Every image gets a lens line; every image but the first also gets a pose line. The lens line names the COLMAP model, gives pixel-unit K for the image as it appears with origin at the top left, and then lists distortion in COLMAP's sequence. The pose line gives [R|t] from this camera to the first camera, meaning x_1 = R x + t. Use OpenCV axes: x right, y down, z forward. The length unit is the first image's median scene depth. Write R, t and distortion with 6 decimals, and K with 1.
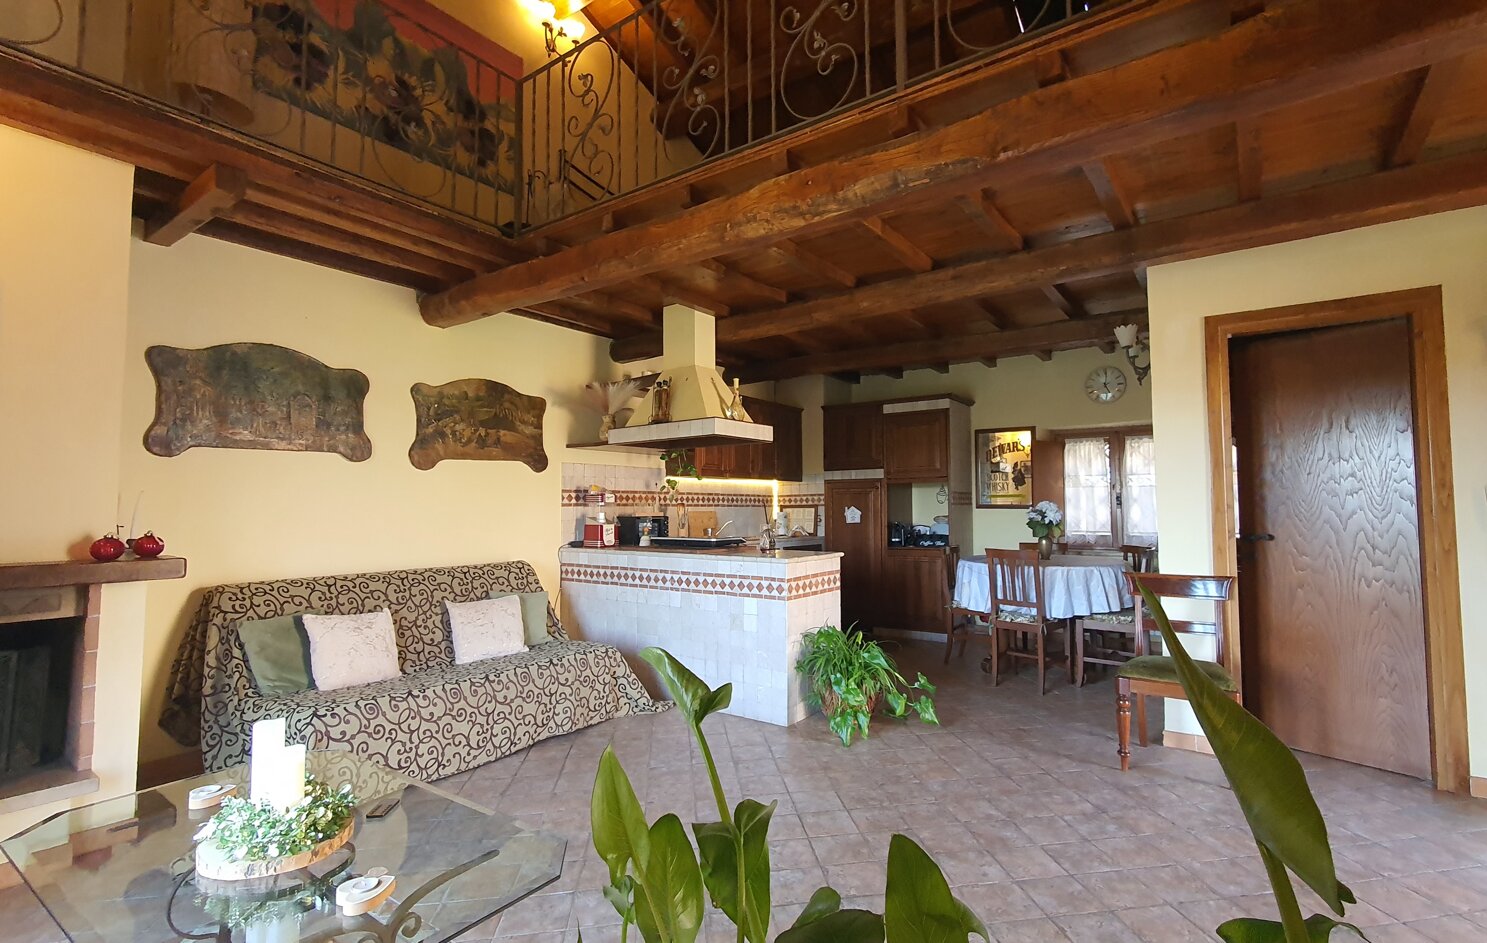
lens RADIAL K [[673.9, 0, 773.9], [0, 673.9, 472.4], [0, 0, 1]] dist [0.006184, 0.000763]
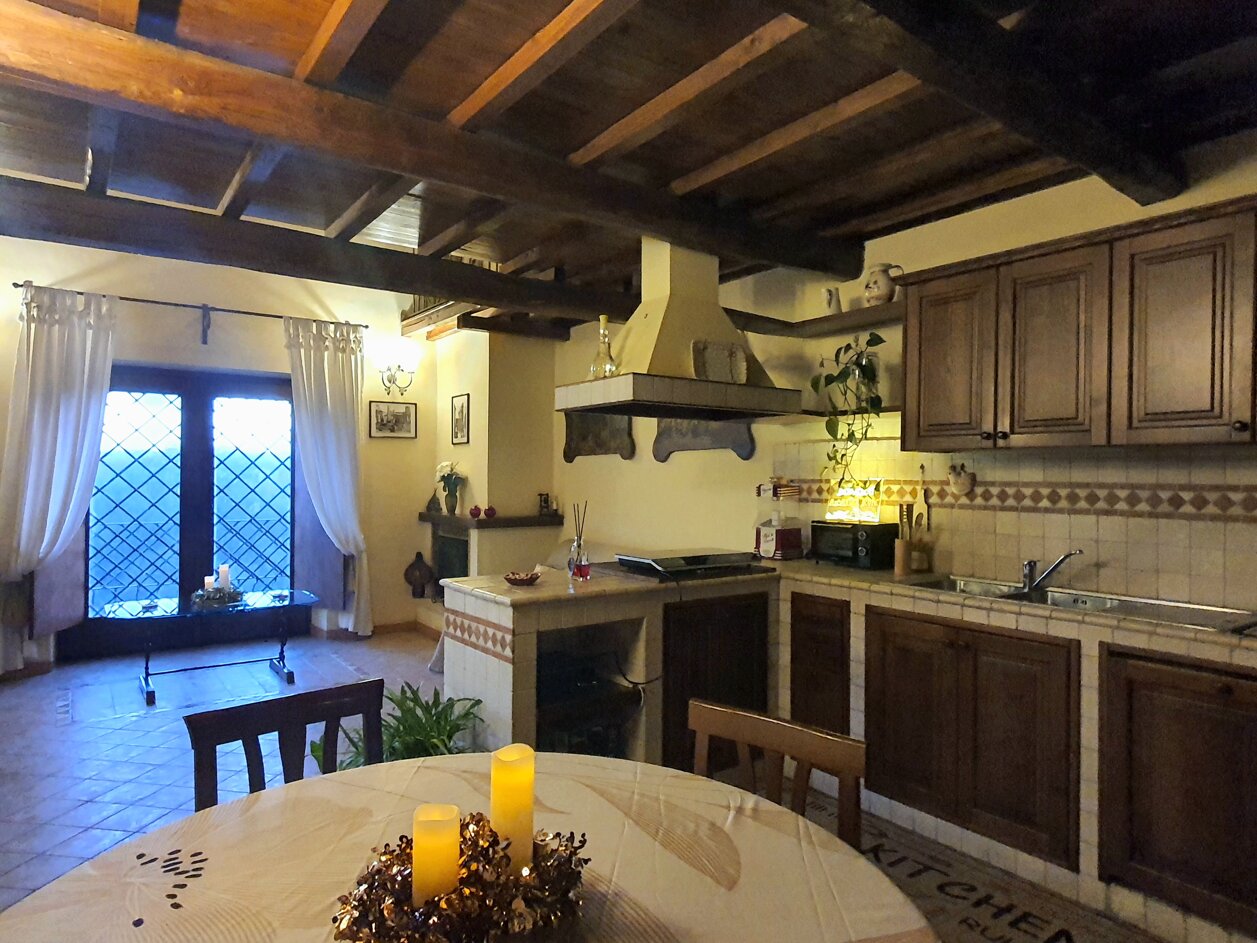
lens RADIAL K [[762.7, 0, 623.8], [0, 762.7, 475.0], [0, 0, 1]] dist [0.000588, 0.003180]
pose [[-0.311822, 0.002431, -0.950138, 0.694007], [0.043765, 0.998972, -0.011807, 0.028171], [0.949132, -0.045265, -0.311608, 1.333342]]
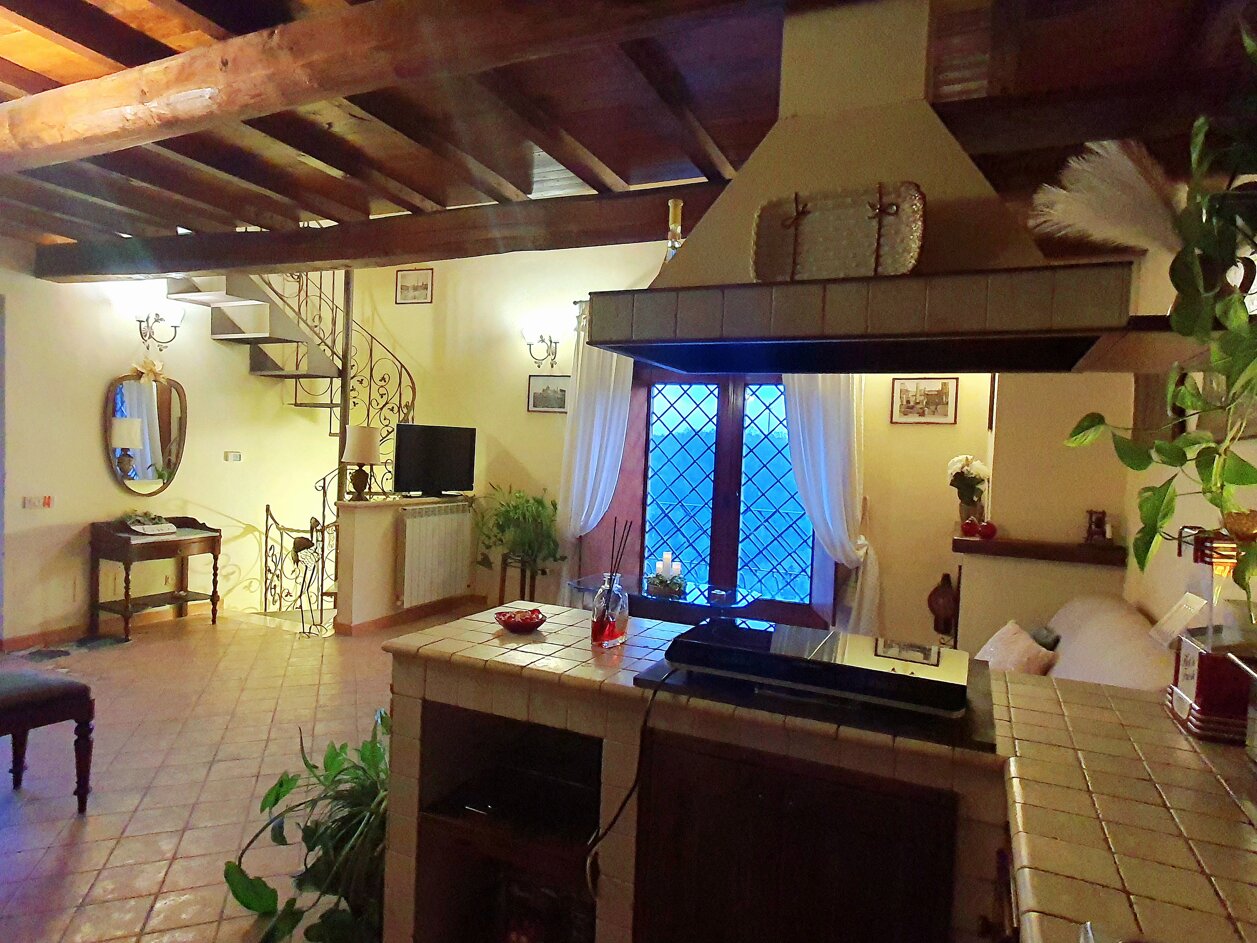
lens RADIAL K [[762.7, 0, 628.9], [0, 762.7, 464.2], [0, 0, 1]] dist [0.000588, 0.003180]
pose [[-0.983845, -0.031482, -0.176234, 0.027559], [-0.027242, 0.999279, -0.026427, 0.023437], [0.176939, -0.021199, -0.983993, 1.523635]]
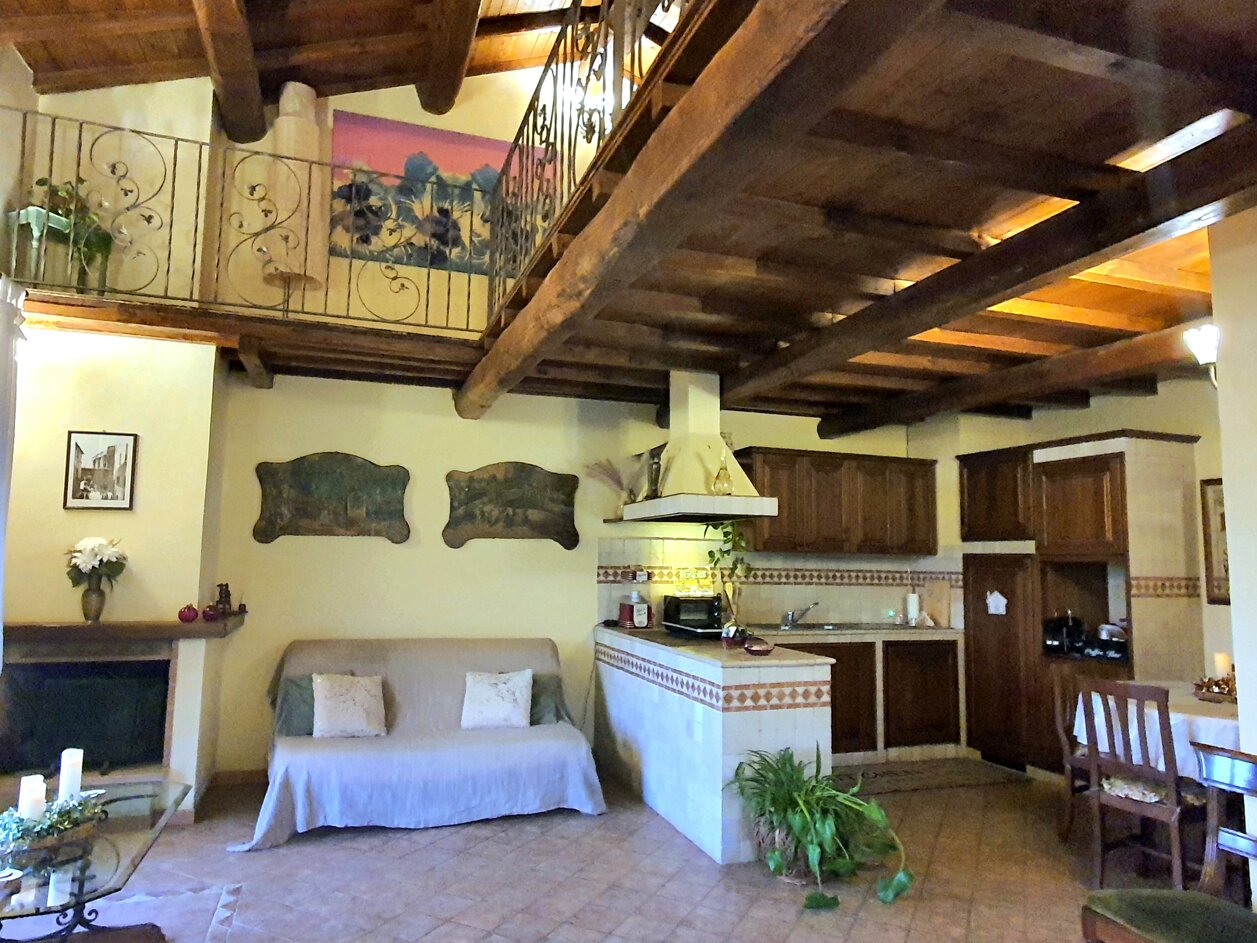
lens RADIAL K [[785.1, 0, 616.9], [0, 785.1, 484.9], [0, 0, 1]] dist [0.003468, -0.001826]
pose [[0.811221, -0.036190, -0.583618, 0.454410], [0.009463, 0.998765, -0.048781, -0.043344], [0.584662, 0.034049, 0.810562, 0.104920]]
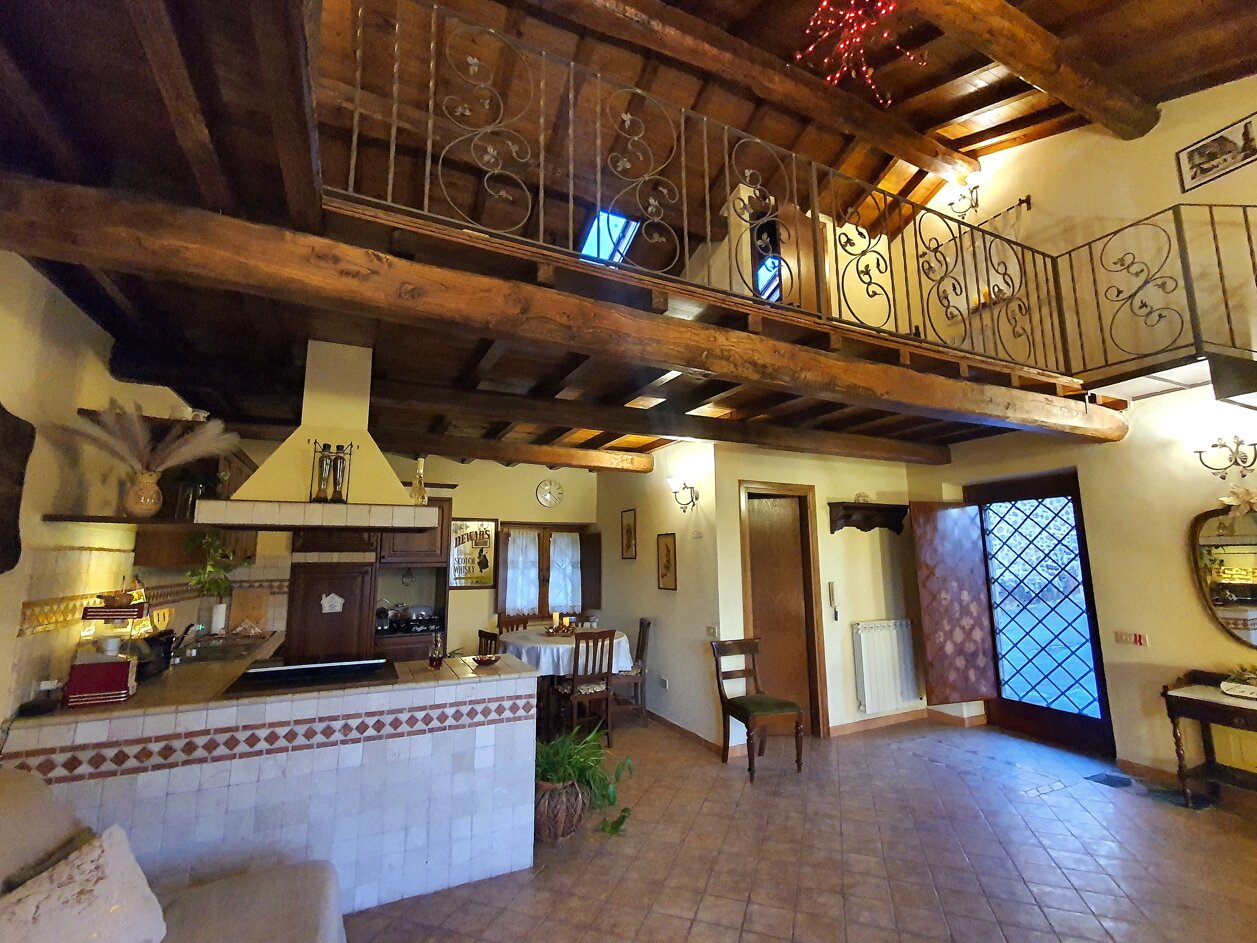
lens RADIAL K [[562.8, 0, 624.3], [0, 562.8, 476.7], [0, 0, 1]] dist [0.011109, 0.000797]
pose [[0.488078, 0.129910, 0.863078, -0.575232], [-0.043289, 0.991247, -0.124722, -0.042241], [-0.871726, 0.023512, 0.489429, 0.465393]]
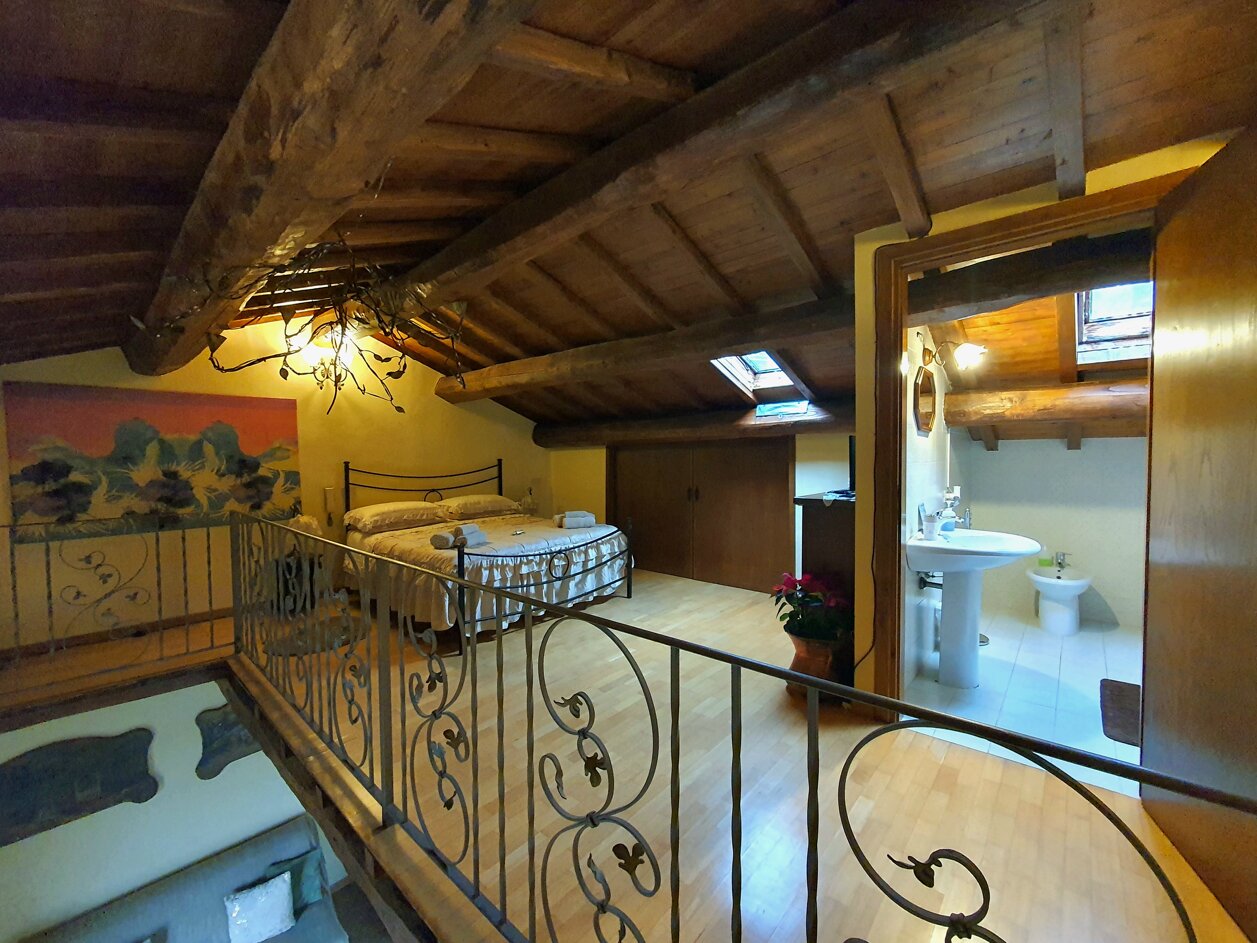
lens RADIAL K [[502.1, 0, 606.8], [0, 502.1, 473.3], [0, 0, 1]] dist [0.012712, -0.000645]
pose [[0.988943, 0.003276, -0.148259, 0.350865], [0.010750, 0.995542, 0.093704, -0.652514], [0.147905, -0.094262, 0.984499, 0.229406]]
